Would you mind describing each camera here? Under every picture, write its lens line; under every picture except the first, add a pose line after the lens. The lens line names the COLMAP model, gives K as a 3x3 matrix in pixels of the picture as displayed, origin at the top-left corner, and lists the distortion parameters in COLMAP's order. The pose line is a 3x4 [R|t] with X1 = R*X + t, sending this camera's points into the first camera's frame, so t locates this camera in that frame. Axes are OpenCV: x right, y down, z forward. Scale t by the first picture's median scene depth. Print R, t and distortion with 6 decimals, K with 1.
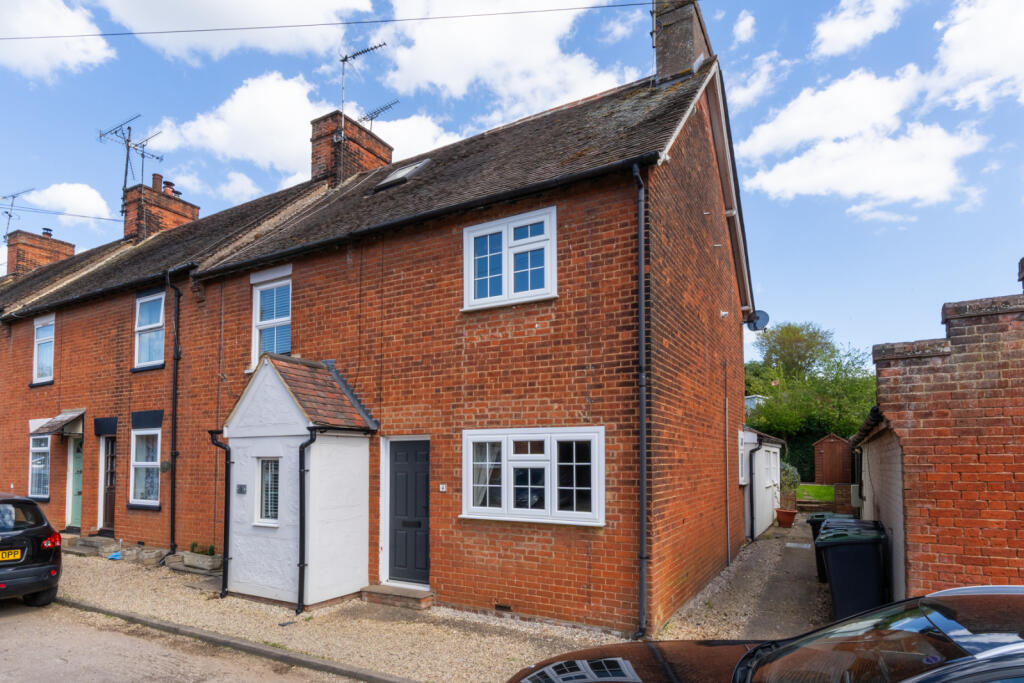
lens RADIAL K [[492.4, 0, 511.3], [0, 492.4, 323.4], [0, 0, 1]] dist [-0.004464, 0.000086]
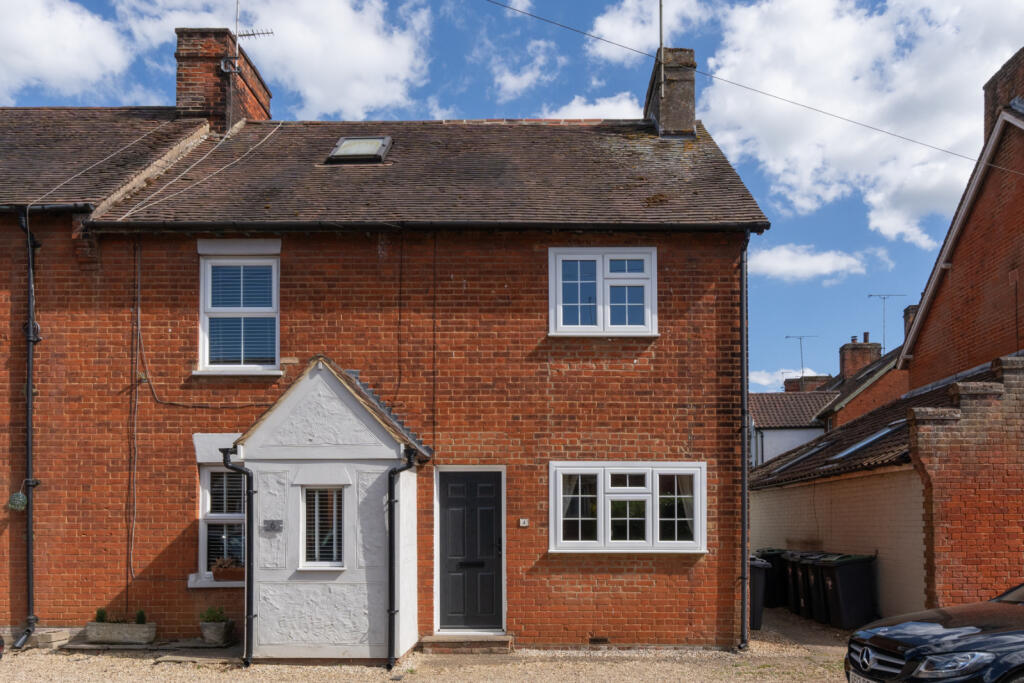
lens RADIAL K [[601.3, 0, 512.3], [0, 601.3, 342.5], [0, 0, 1]] dist [-0.006182, 0.000530]
pose [[0.899134, 0.124901, 0.419473, -0.667249], [-0.119819, 0.992047, -0.038559, 0.042431], [-0.420953, -0.015591, 0.906949, -0.015678]]
